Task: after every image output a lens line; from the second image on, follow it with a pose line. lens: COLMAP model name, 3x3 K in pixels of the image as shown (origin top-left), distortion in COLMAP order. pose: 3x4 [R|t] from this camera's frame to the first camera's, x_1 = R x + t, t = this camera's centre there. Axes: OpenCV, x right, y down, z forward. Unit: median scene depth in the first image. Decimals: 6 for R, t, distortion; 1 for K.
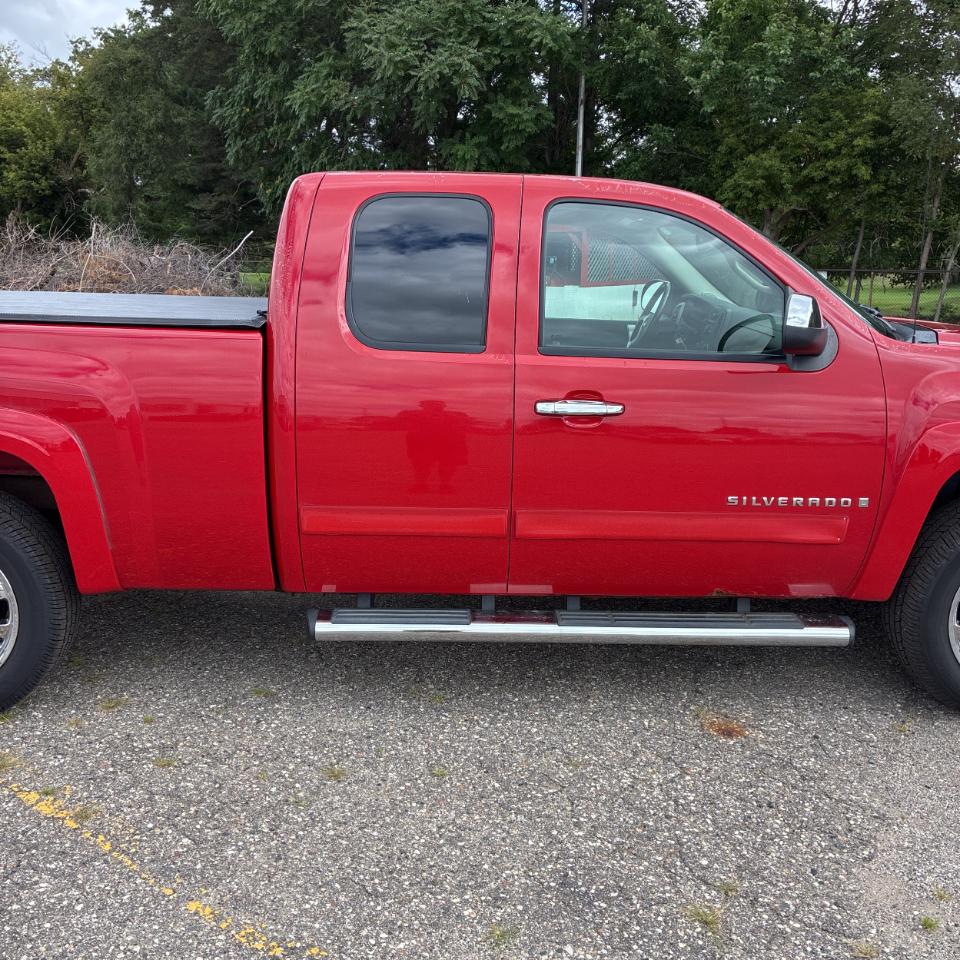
lens RADIAL K [[985.6, 0, 474.6], [0, 985.6, 480.7], [0, 0, 1]] dist [0.007850, 0.000000]
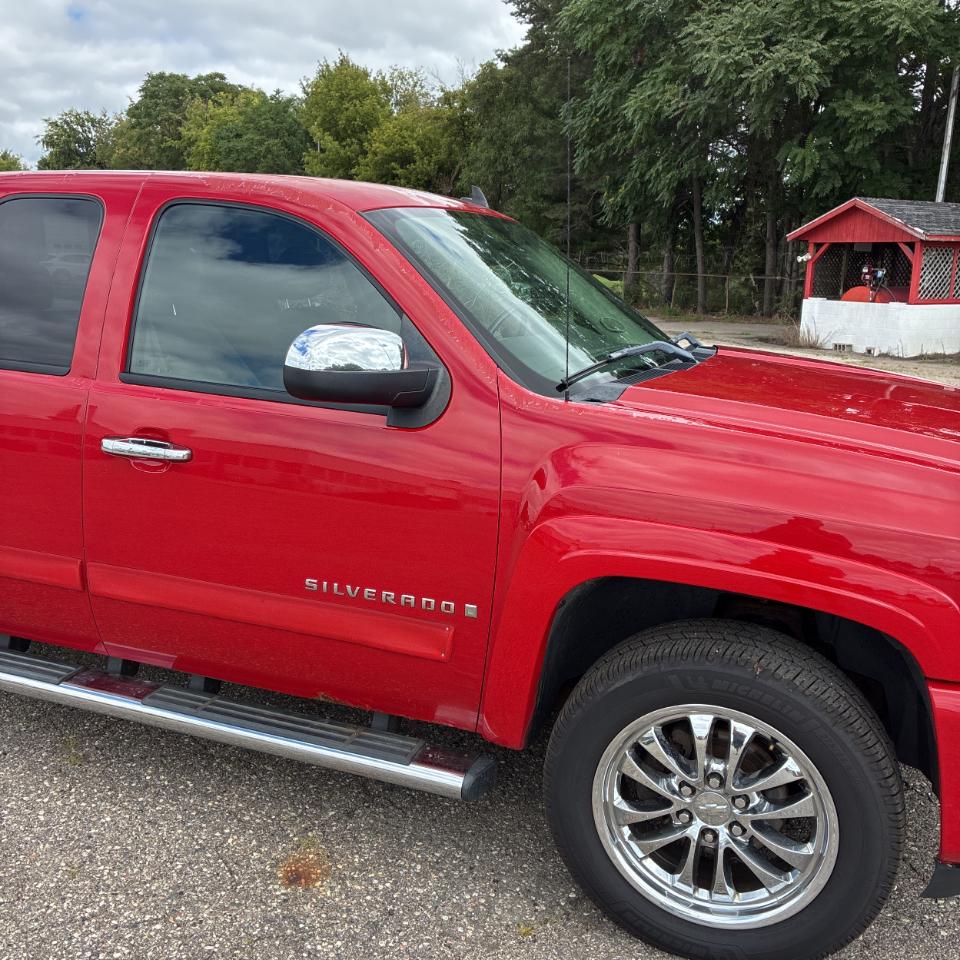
lens RADIAL K [[985.6, 0, 453.3], [0, 985.6, 472.2], [0, 0, 1]] dist [0.007850, 0.000000]
pose [[0.916553, 0.095264, -0.388400, 0.082077], [-0.101717, 0.994805, 0.003967, -0.010307], [0.386761, 0.035871, 0.921482, 0.039029]]
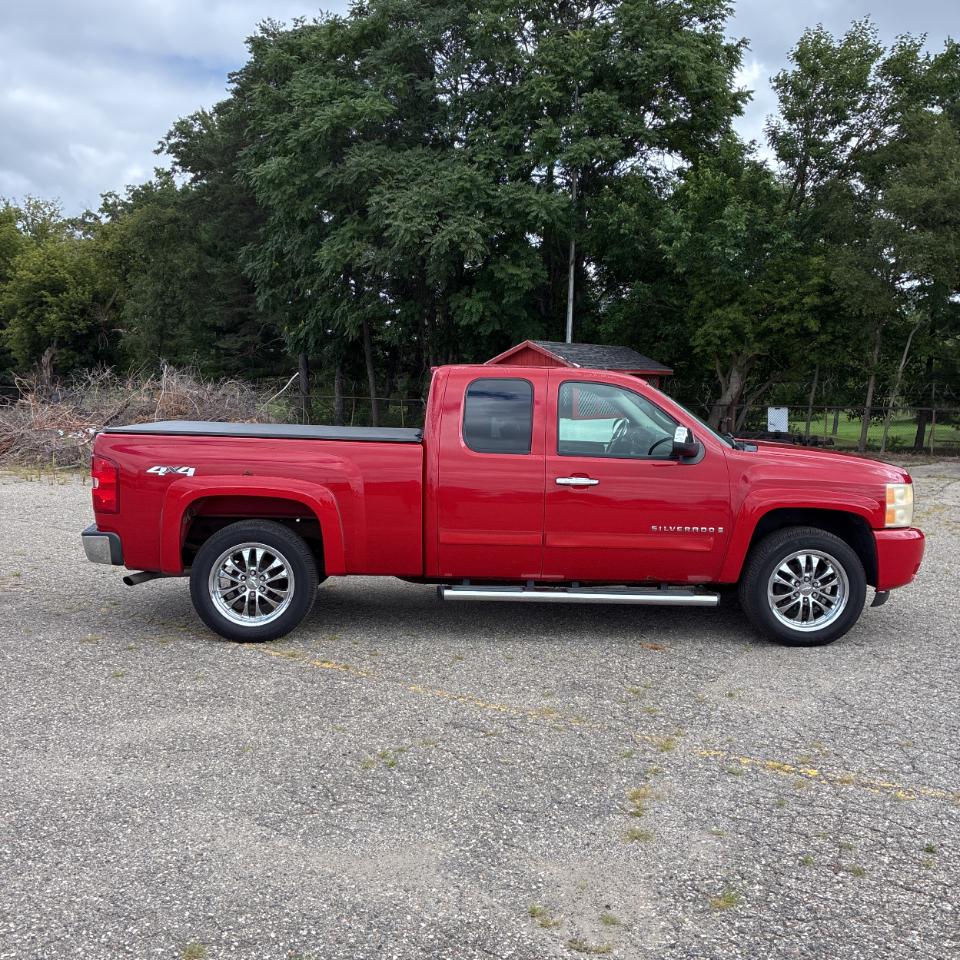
lens RADIAL K [[985.6, 0, 468.9], [0, 985.6, 479.4], [0, 0, 1]] dist [0.007850, 0.000000]
pose [[0.999986, 0.004877, 0.002007, -0.014733], [-0.004571, 0.991315, -0.131433, 0.023045], [-0.002630, 0.131422, 0.991323, -0.122883]]
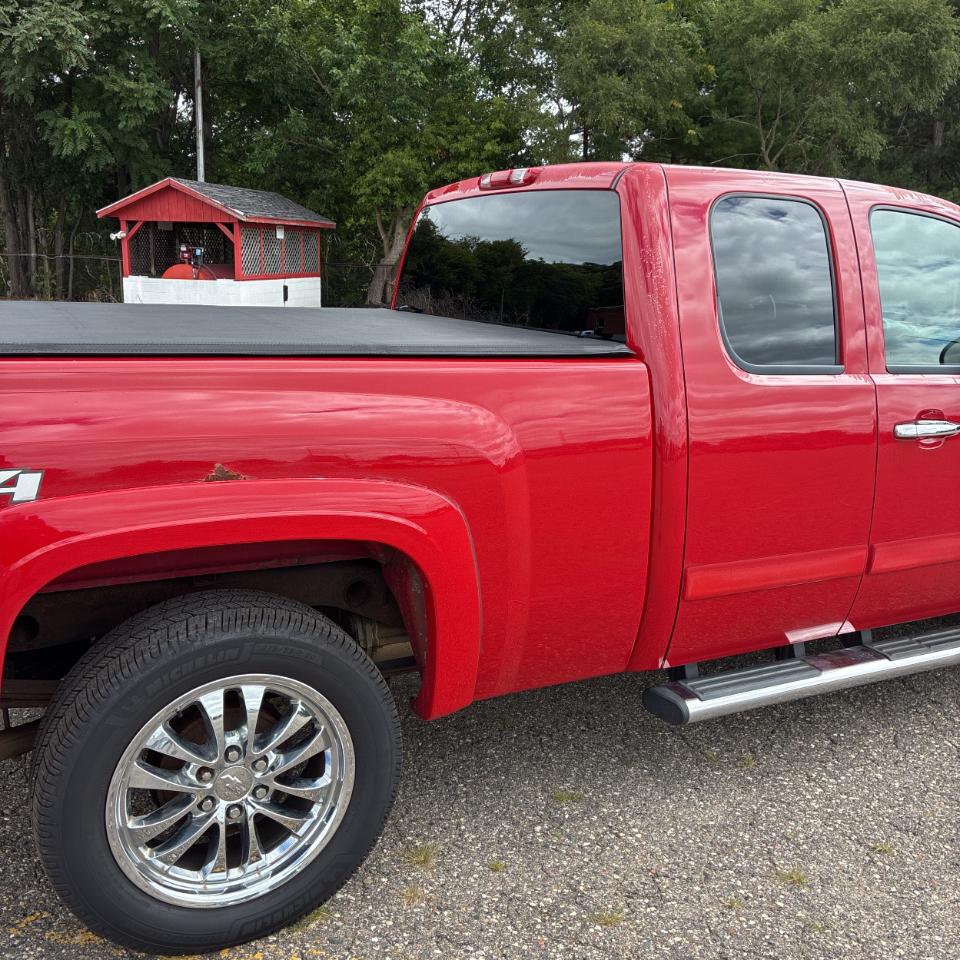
lens RADIAL K [[985.6, 0, 493.4], [0, 985.6, 482.3], [0, 0, 1]] dist [0.007850, 0.000000]
pose [[0.898856, -0.080180, 0.430847, -0.082483], [0.076136, 0.996741, 0.026652, -0.009733], [-0.431580, 0.008847, 0.902031, 0.038121]]
